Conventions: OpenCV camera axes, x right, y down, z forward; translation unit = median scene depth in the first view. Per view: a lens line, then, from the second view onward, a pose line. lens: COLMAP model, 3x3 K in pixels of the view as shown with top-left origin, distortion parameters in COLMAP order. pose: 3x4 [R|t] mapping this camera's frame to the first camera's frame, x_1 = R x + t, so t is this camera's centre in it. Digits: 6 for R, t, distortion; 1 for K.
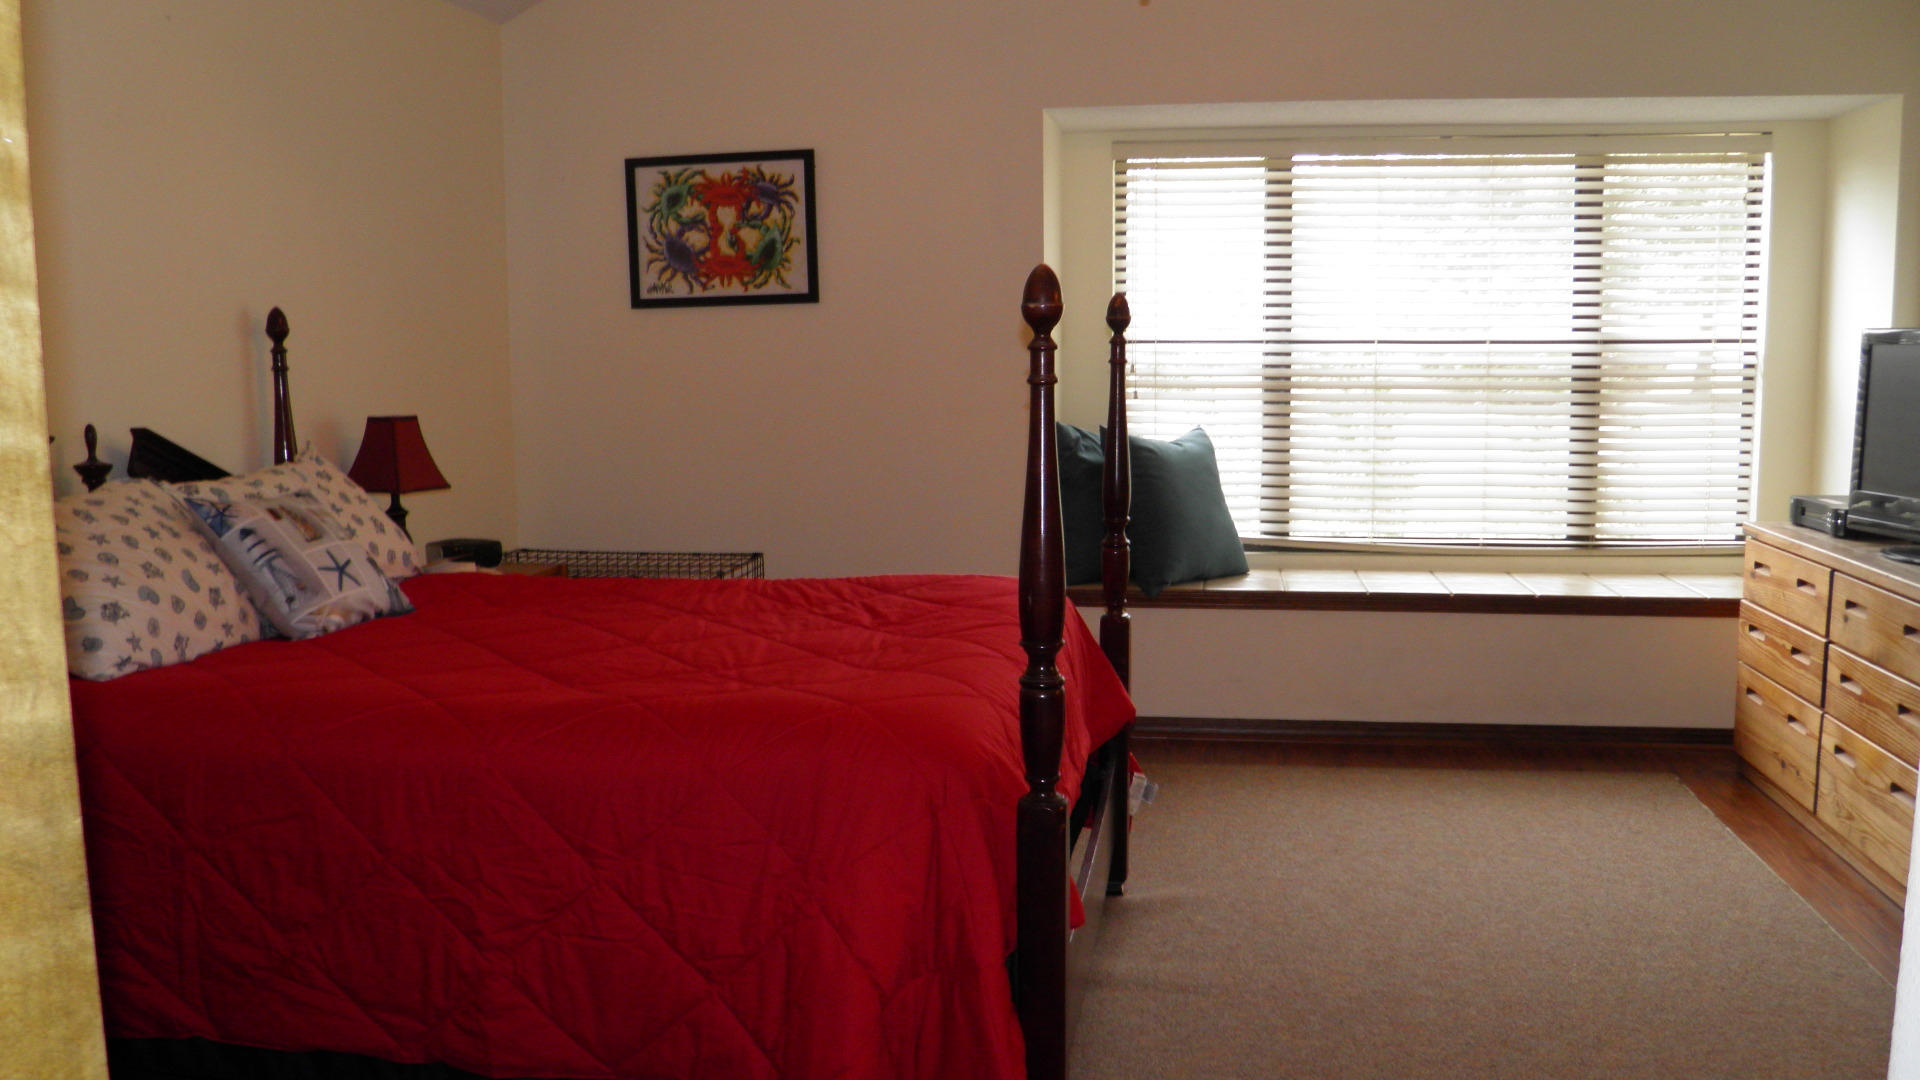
lens RADIAL K [[1603.9, 0, 951.5], [0, 1603.9, 544.3], [0, 0, 1]] dist [-0.141166, 0.088057]
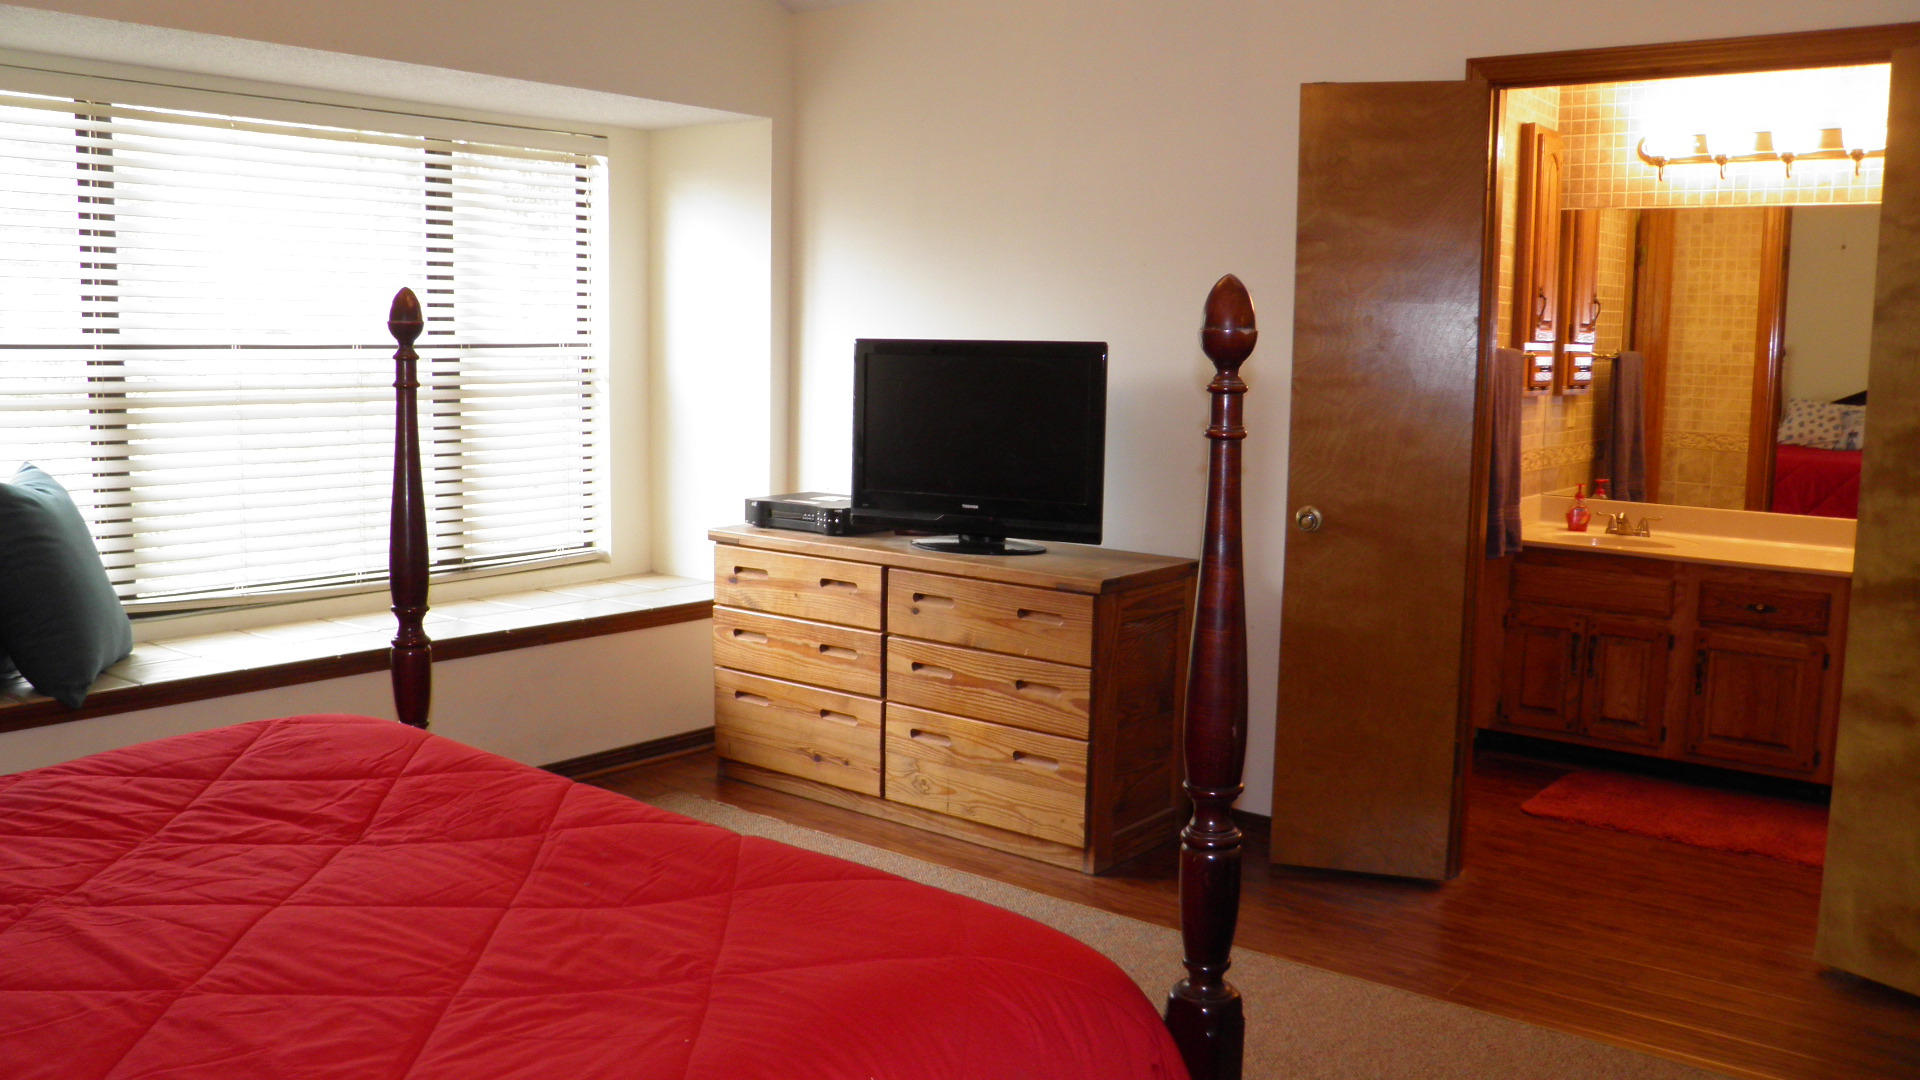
lens RADIAL K [[1603.9, 0, 951.5], [0, 1603.9, 544.3], [0, 0, 1]] dist [-0.141166, 0.088057]
pose [[0.482572, -0.094052, 0.870792, -0.334133], [0.088314, 0.994376, 0.058458, -0.054288], [-0.871393, 0.048692, 0.488164, 0.386983]]
